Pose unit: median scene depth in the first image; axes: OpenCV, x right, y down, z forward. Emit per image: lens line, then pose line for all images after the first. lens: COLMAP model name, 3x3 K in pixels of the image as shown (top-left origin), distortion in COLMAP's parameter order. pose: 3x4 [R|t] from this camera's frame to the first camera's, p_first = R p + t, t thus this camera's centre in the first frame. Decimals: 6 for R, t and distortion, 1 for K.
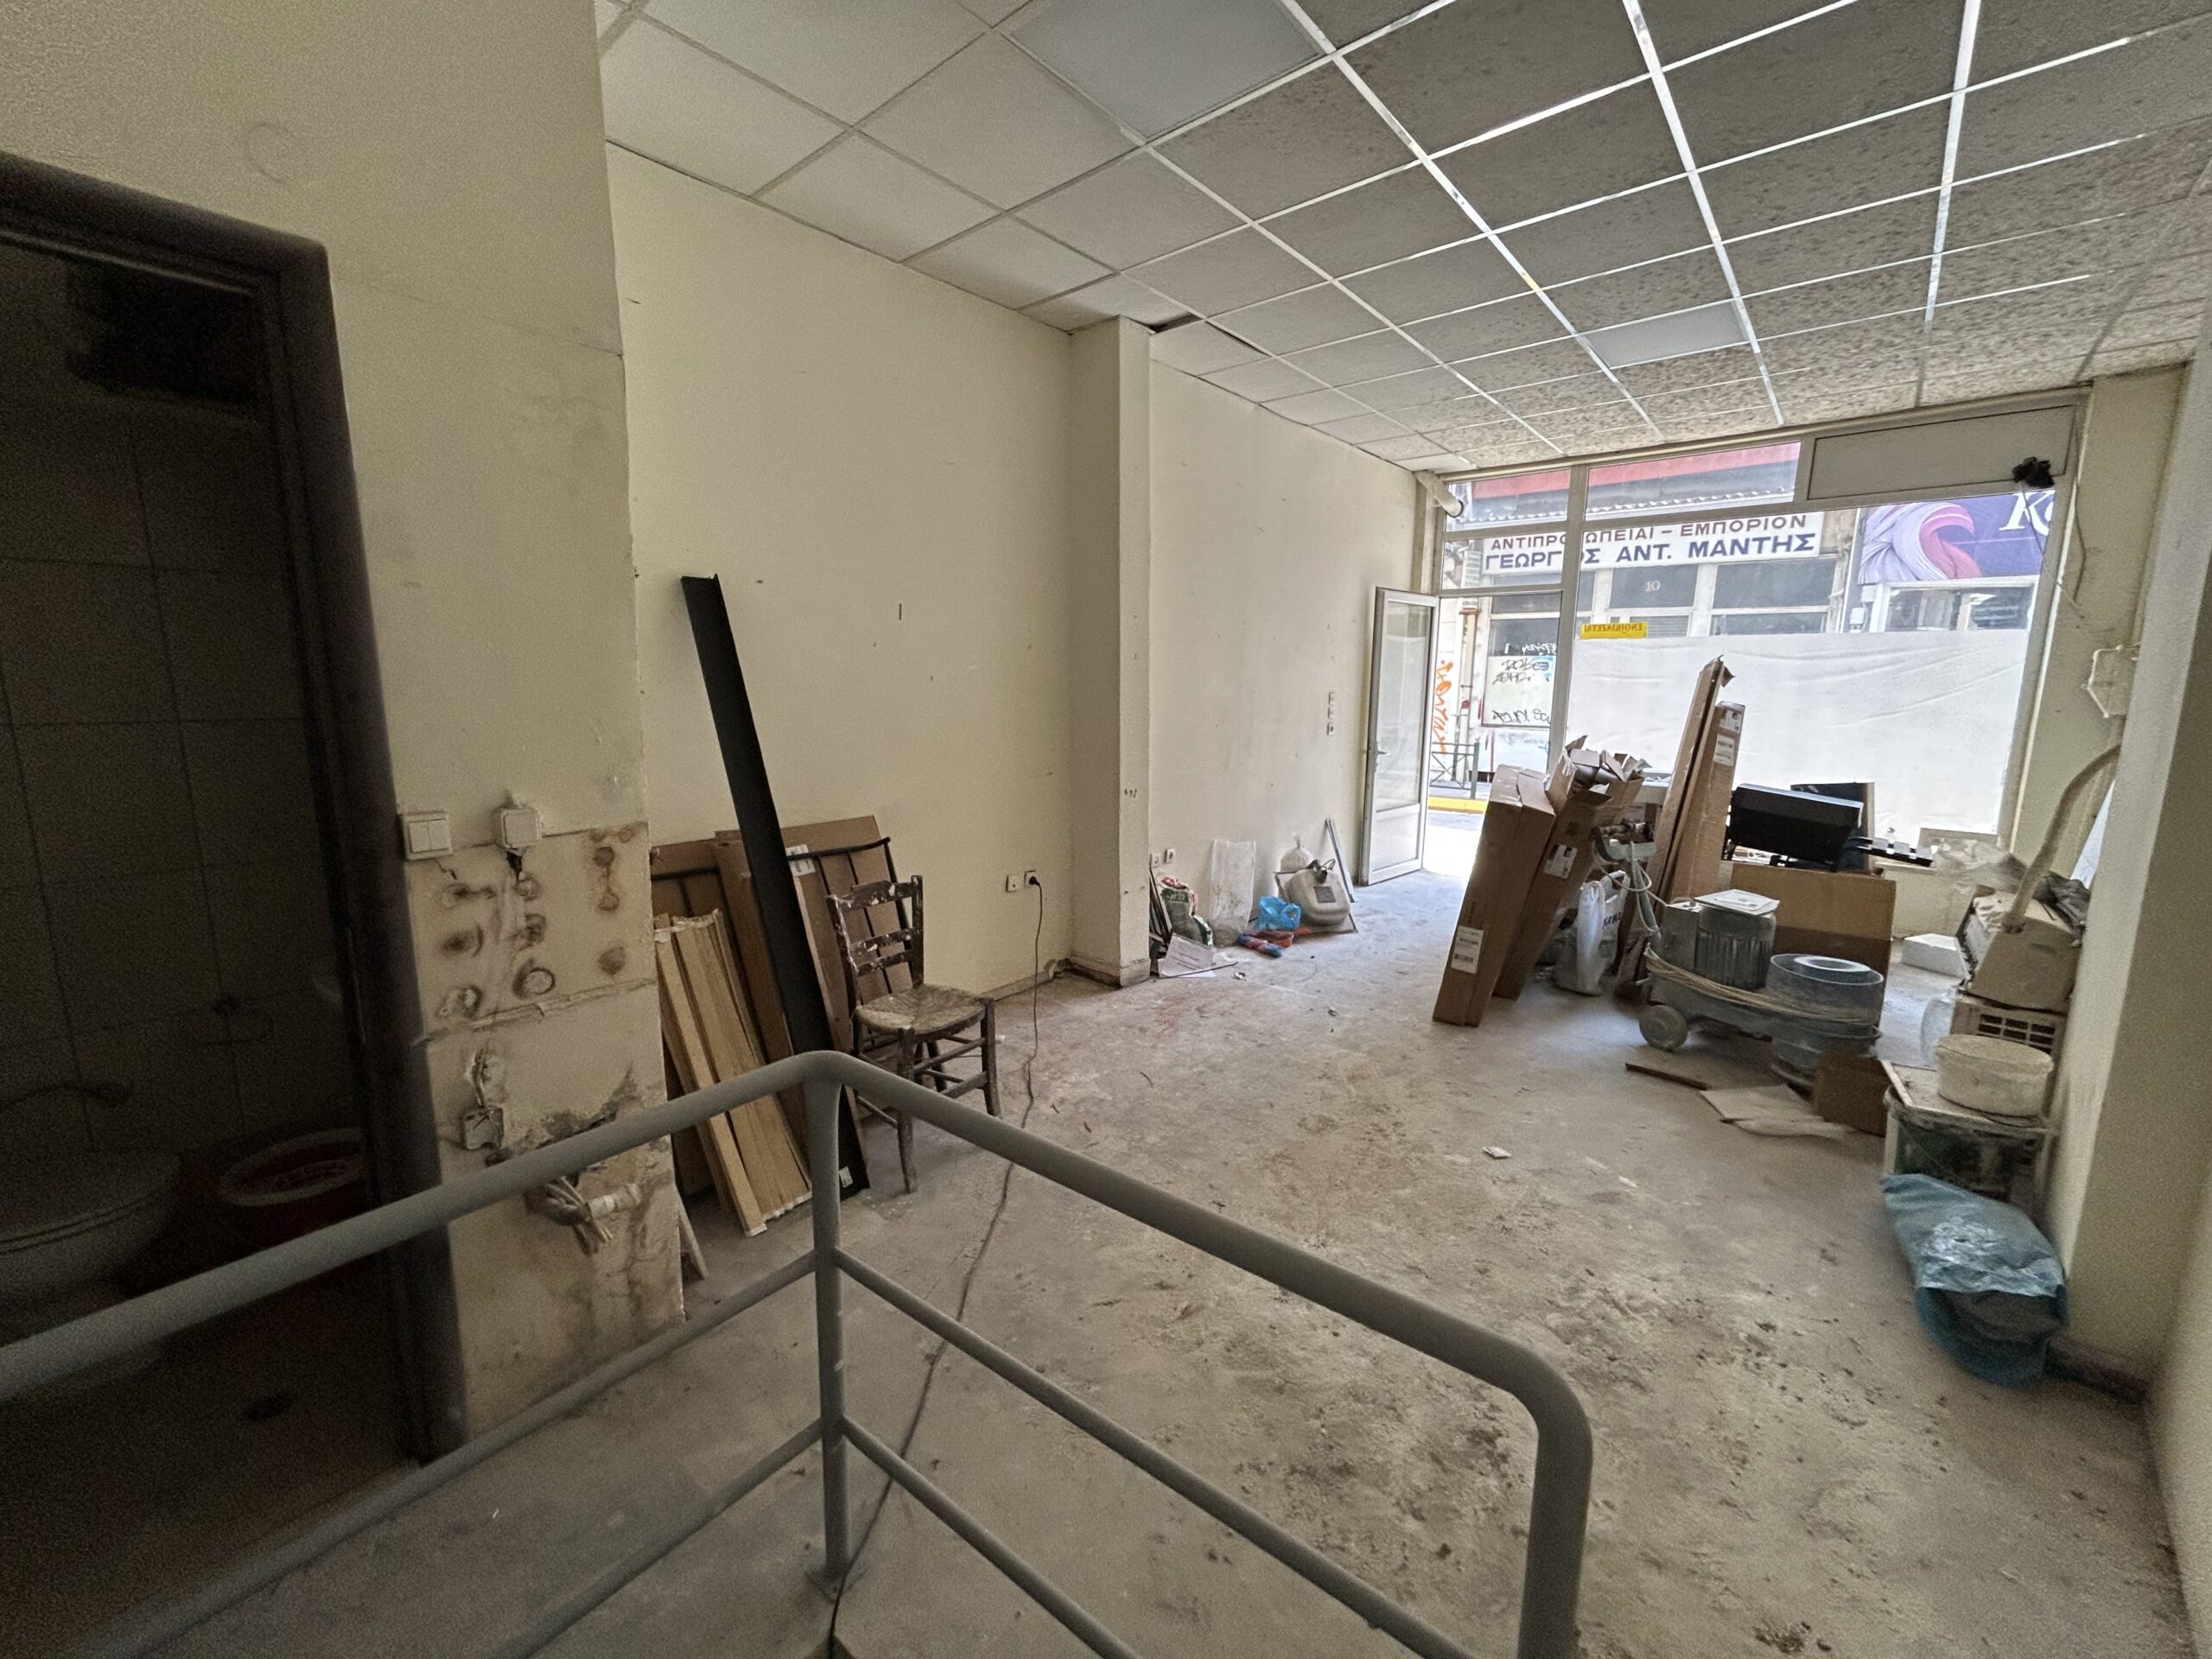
lens RADIAL K [[890.5, 0, 1100.6], [0, 890.5, 830.2], [0, 0, 1]] dist [-0.000523, 0.000953]
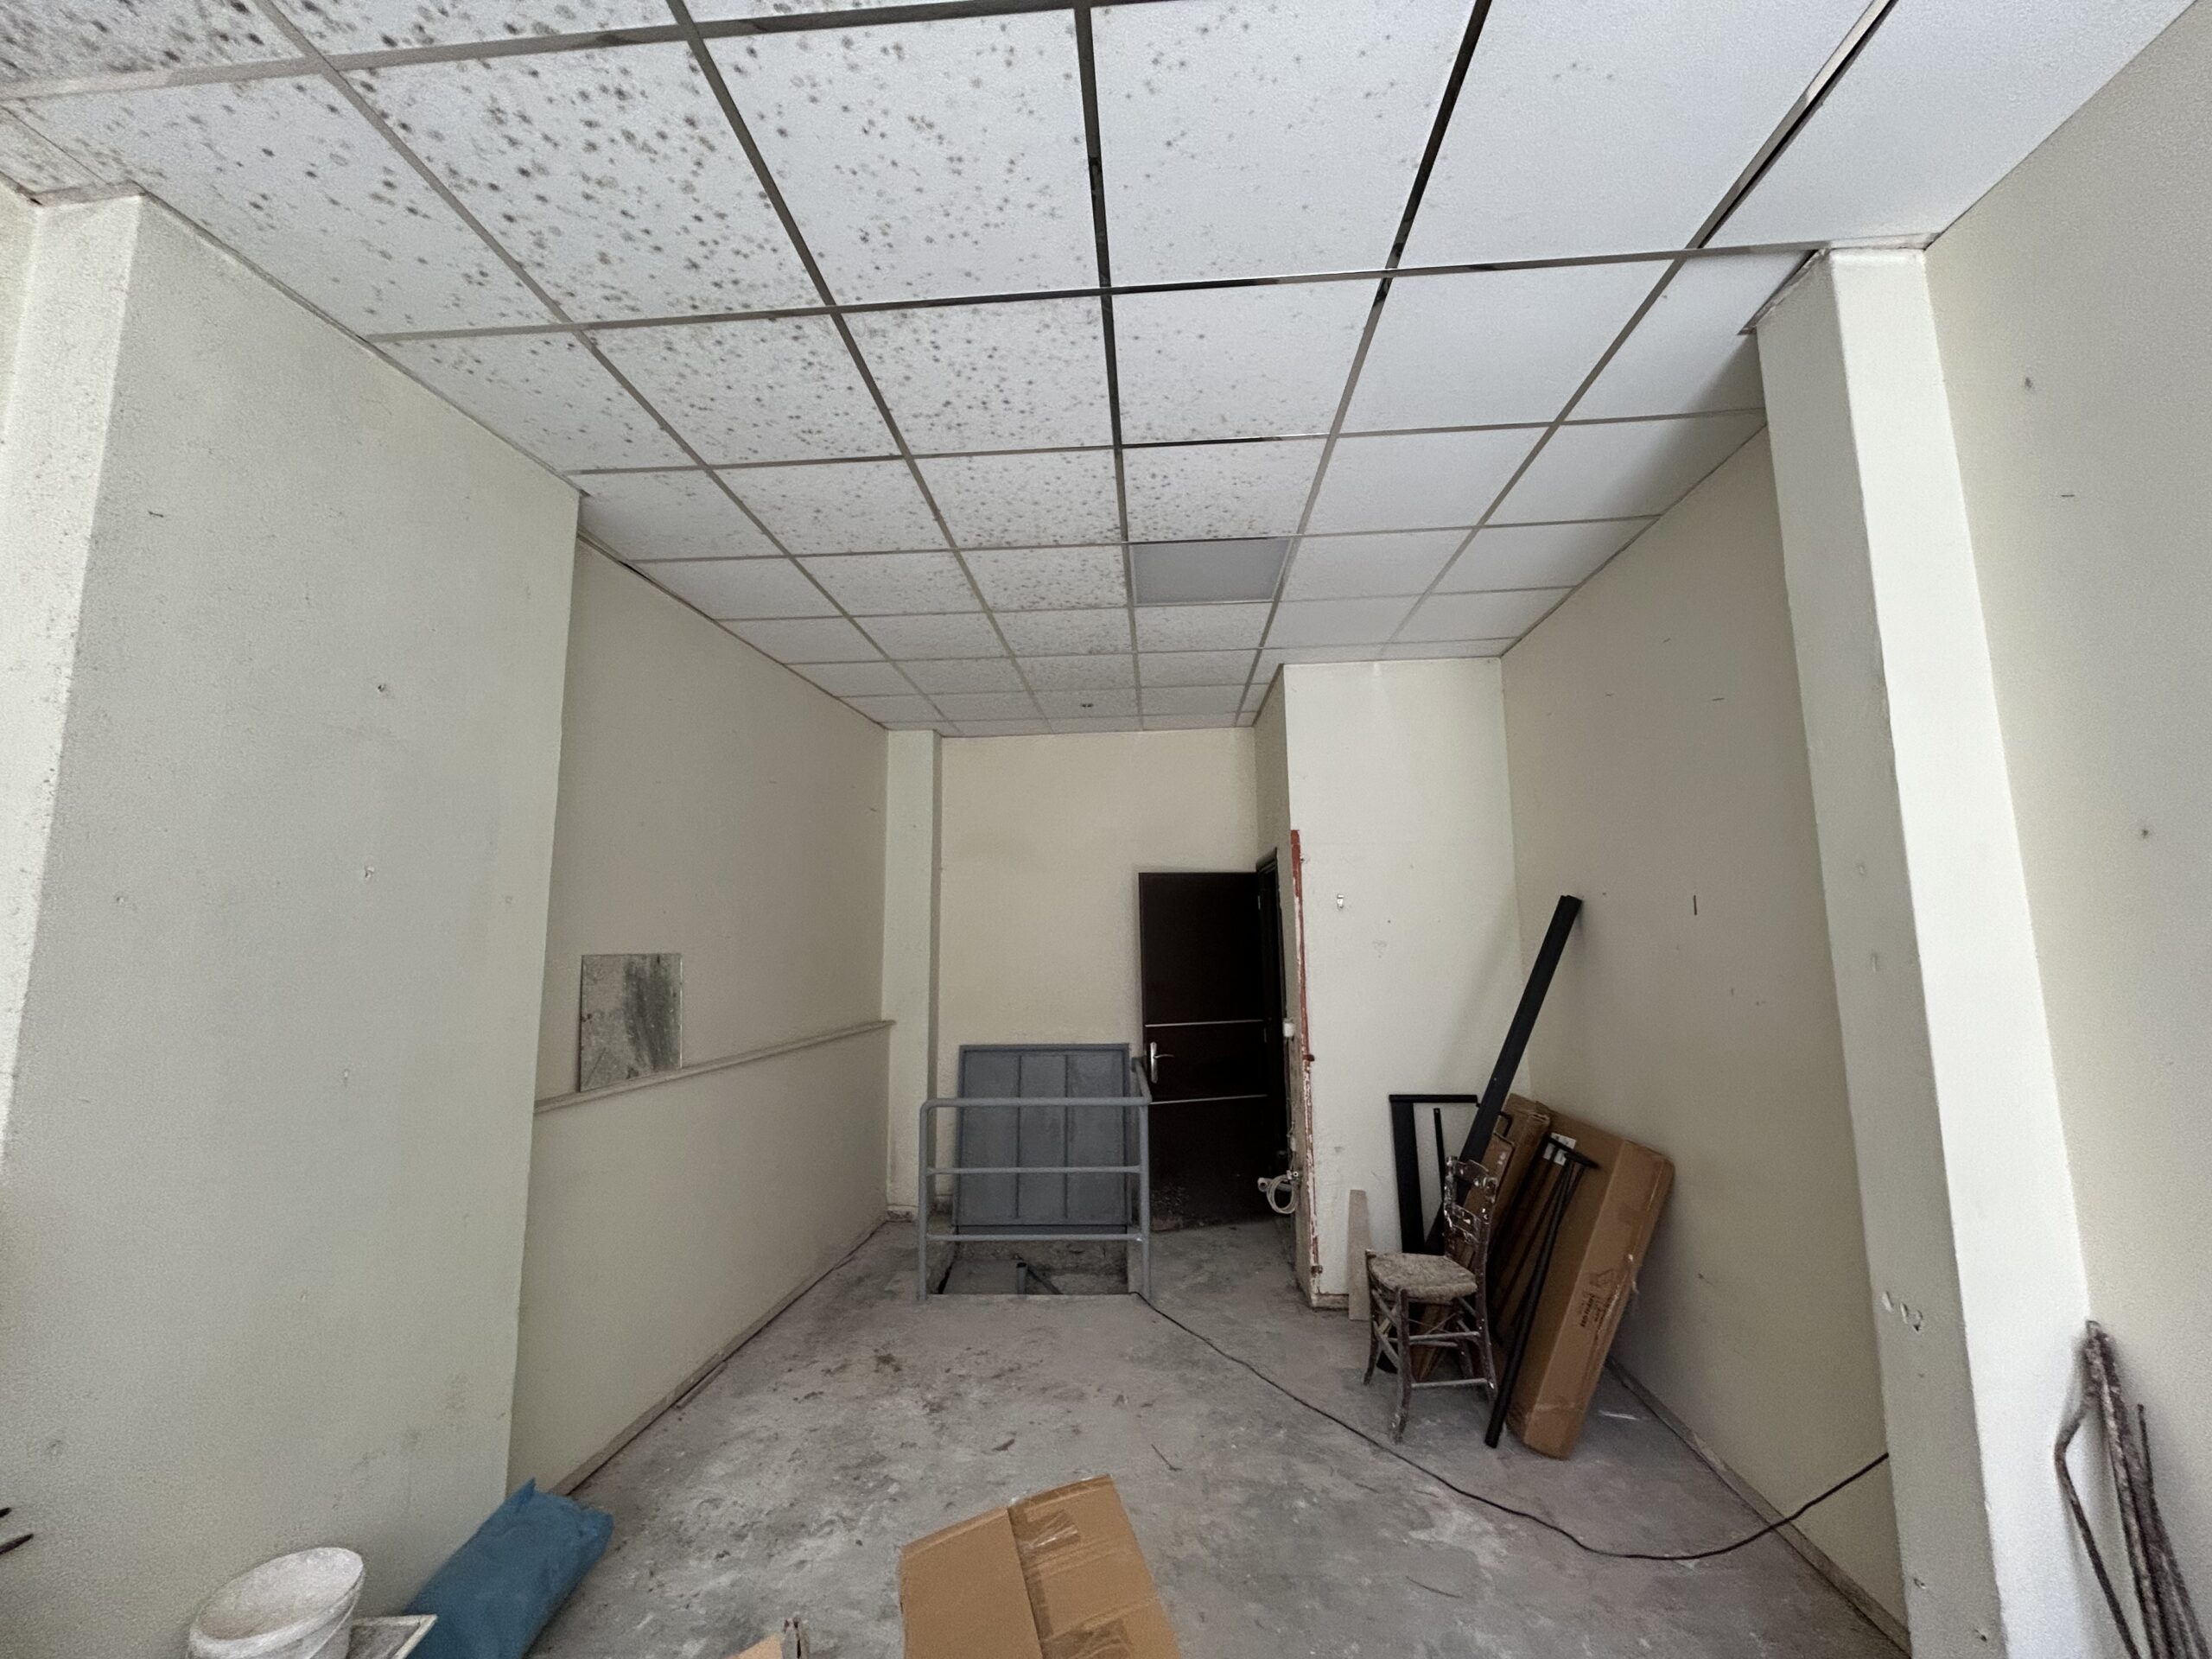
lens RADIAL K [[890.5, 0, 1100.6], [0, 890.5, 830.2], [0, 0, 1]] dist [-0.000523, 0.000953]
pose [[-0.793582, -0.067194, -0.604742, 1.087193], [-0.095623, 0.995306, 0.014892, -0.437167], [0.600903, 0.069646, -0.796282, 2.081280]]
